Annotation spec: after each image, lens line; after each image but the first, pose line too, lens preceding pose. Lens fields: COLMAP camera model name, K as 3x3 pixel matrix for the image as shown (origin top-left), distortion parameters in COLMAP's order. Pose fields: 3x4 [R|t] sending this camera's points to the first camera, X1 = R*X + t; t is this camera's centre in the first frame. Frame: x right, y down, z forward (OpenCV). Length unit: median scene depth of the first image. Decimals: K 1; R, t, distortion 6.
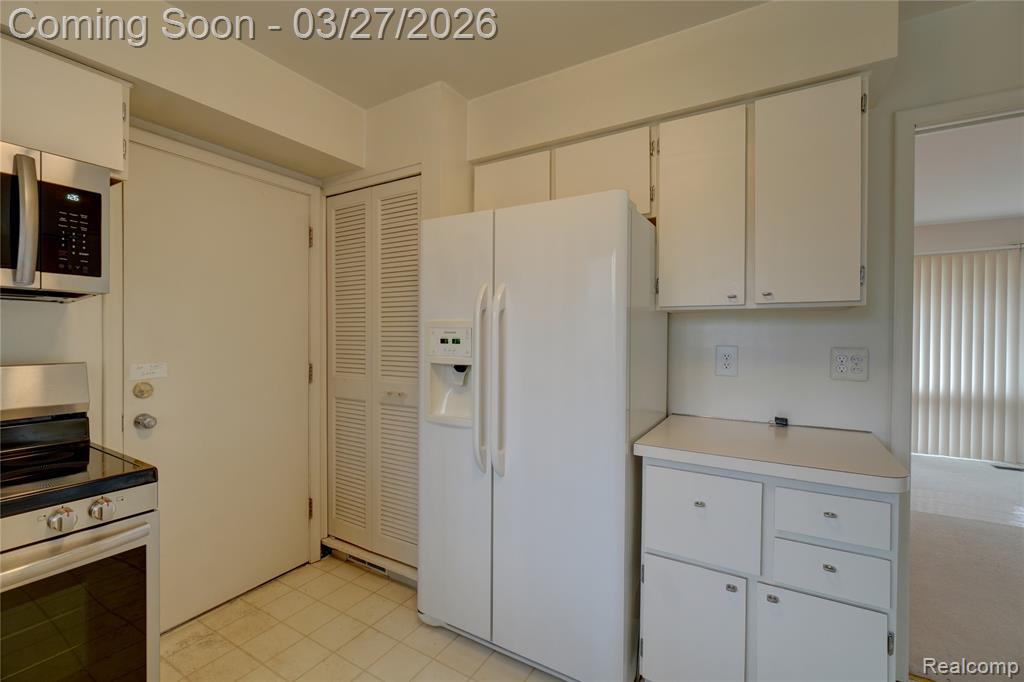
lens RADIAL K [[439.4, 0, 508.6], [0, 439.4, 340.2], [0, 0, 1]] dist [-0.012078, 0.001530]
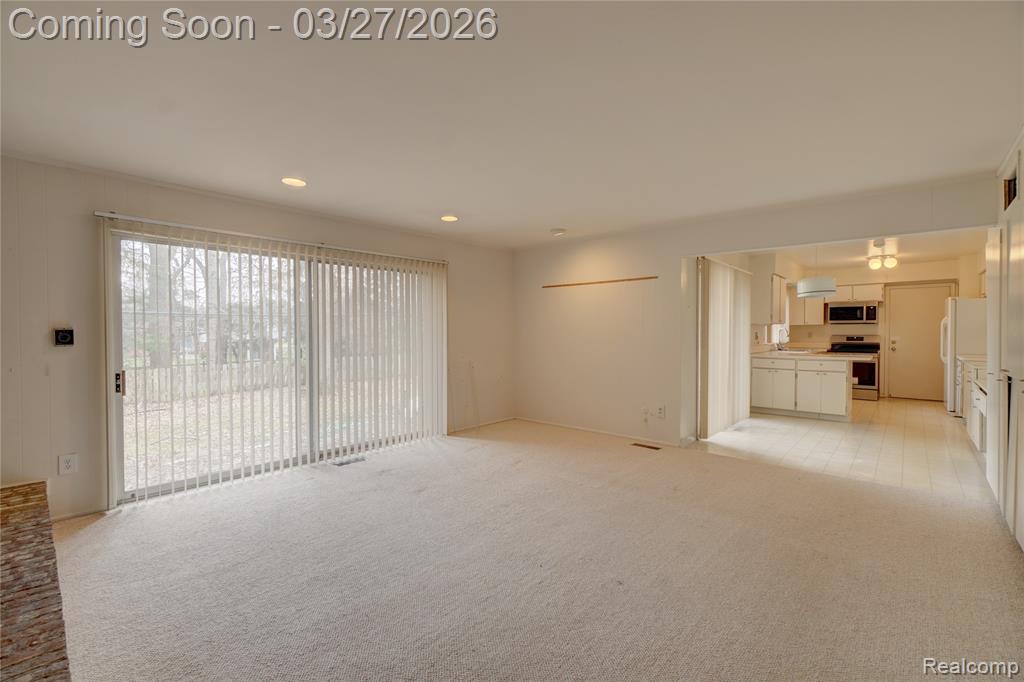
lens RADIAL K [[439.4, 0, 516.7], [0, 439.4, 340.5], [0, 0, 1]] dist [-0.012078, 0.001530]
pose [[-0.184125, 0.014729, -0.982792, 5.320851], [-0.010990, 0.999794, 0.017043, 0.076313], [0.982841, 0.013939, -0.183925, -2.485007]]
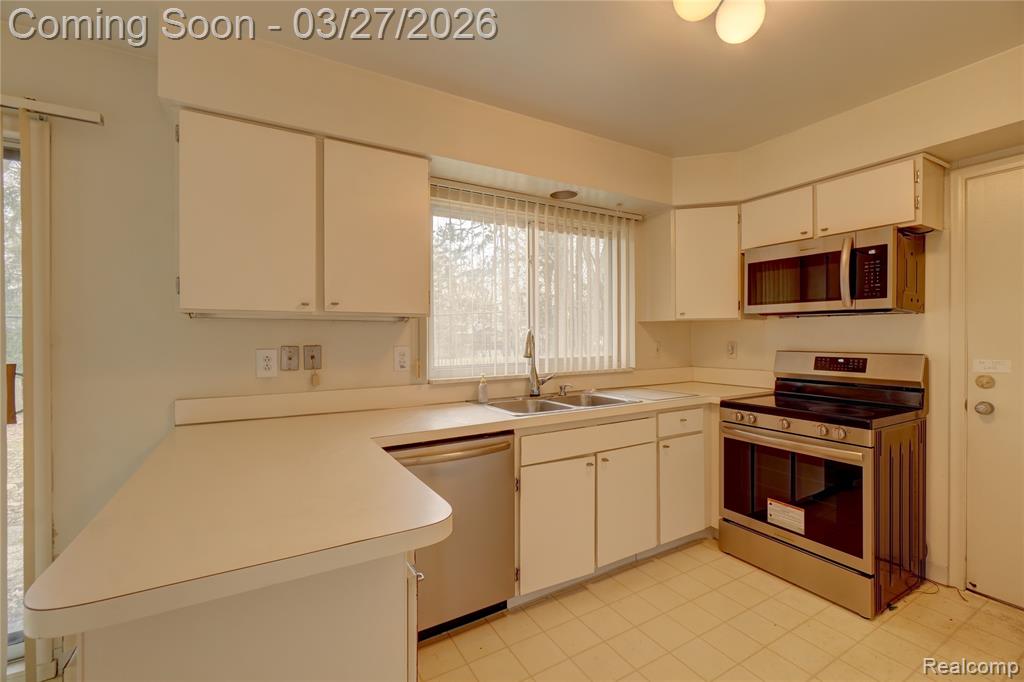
lens RADIAL K [[439.4, 0, 508.5], [0, 439.4, 337.5], [0, 0, 1]] dist [-0.012078, 0.001530]
pose [[-0.485174, 0.003800, -0.874409, 0.987769], [-0.008928, 0.999917, 0.009299, -0.005754], [0.874372, 0.012318, -0.485100, 0.531558]]
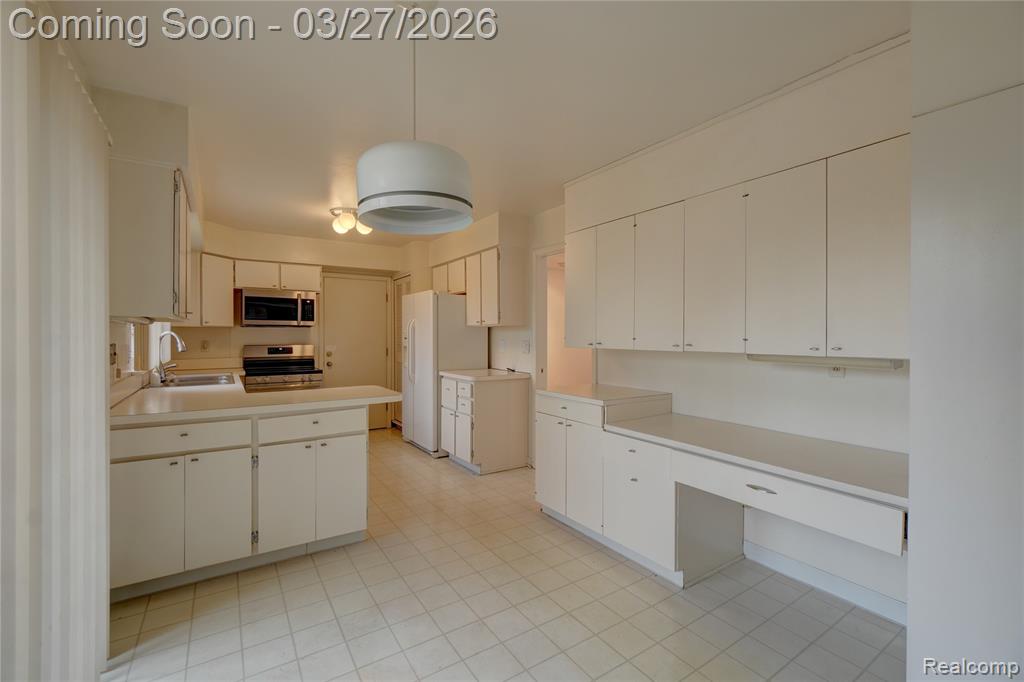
lens RADIAL K [[439.4, 0, 510.7], [0, 439.4, 342.1], [0, 0, 1]] dist [-0.012078, 0.001530]
pose [[0.903054, -0.001815, -0.429524, 2.083285], [-0.000053, 0.999991, -0.004336, 0.049000], [0.429528, 0.003939, 0.903045, -1.587558]]
